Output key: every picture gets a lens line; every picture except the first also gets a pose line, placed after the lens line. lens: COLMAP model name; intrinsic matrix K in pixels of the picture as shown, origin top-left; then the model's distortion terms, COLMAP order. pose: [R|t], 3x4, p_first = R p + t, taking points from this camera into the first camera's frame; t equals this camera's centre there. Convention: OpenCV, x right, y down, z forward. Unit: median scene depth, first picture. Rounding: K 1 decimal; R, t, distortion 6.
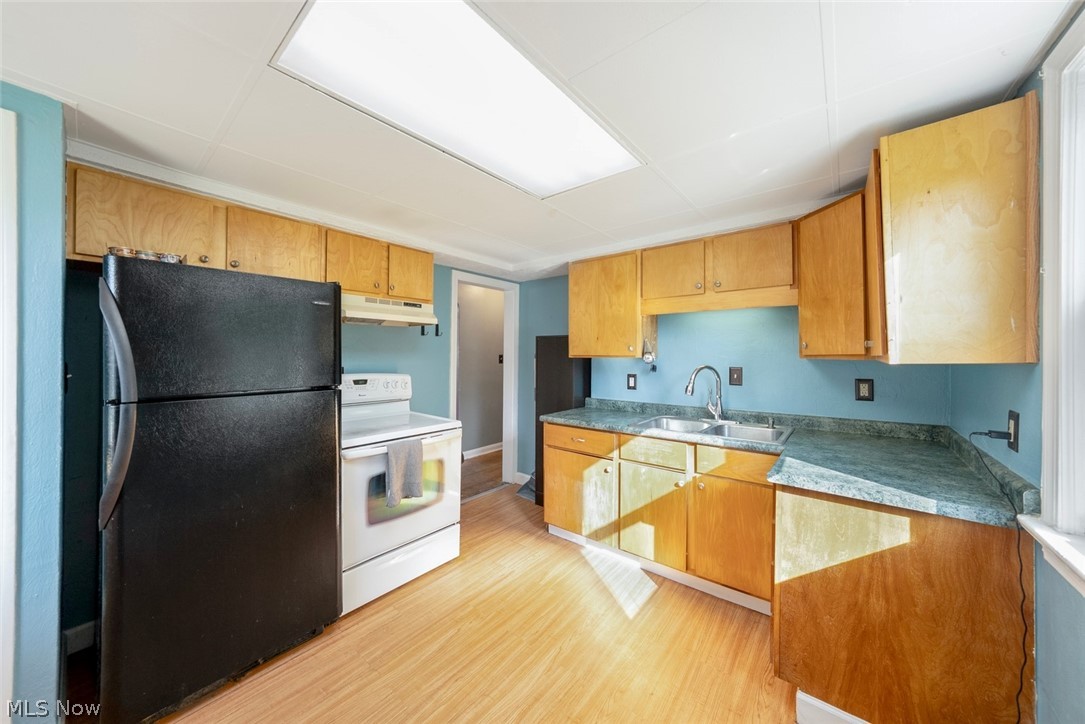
lens RADIAL K [[383.3, 0, 542.5], [0, 383.3, 362.0], [0, 0, 1]] dist [-0.000172, 0.000021]
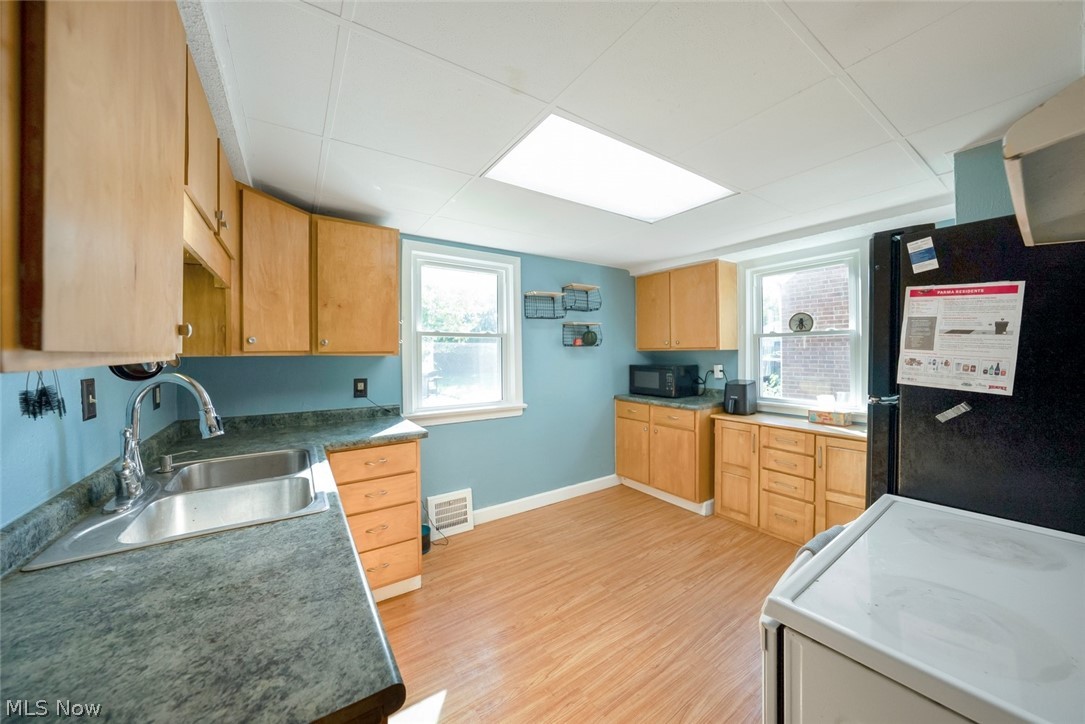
lens RADIAL K [[383.3, 0, 542.5], [0, 383.3, 362.0], [0, 0, 1]] dist [-0.000172, 0.000021]
pose [[-0.957028, -0.005455, 0.289944, -0.201435], [0.003997, 0.999480, 0.031997, -0.021643], [-0.289967, 0.031781, -0.956509, 1.849437]]
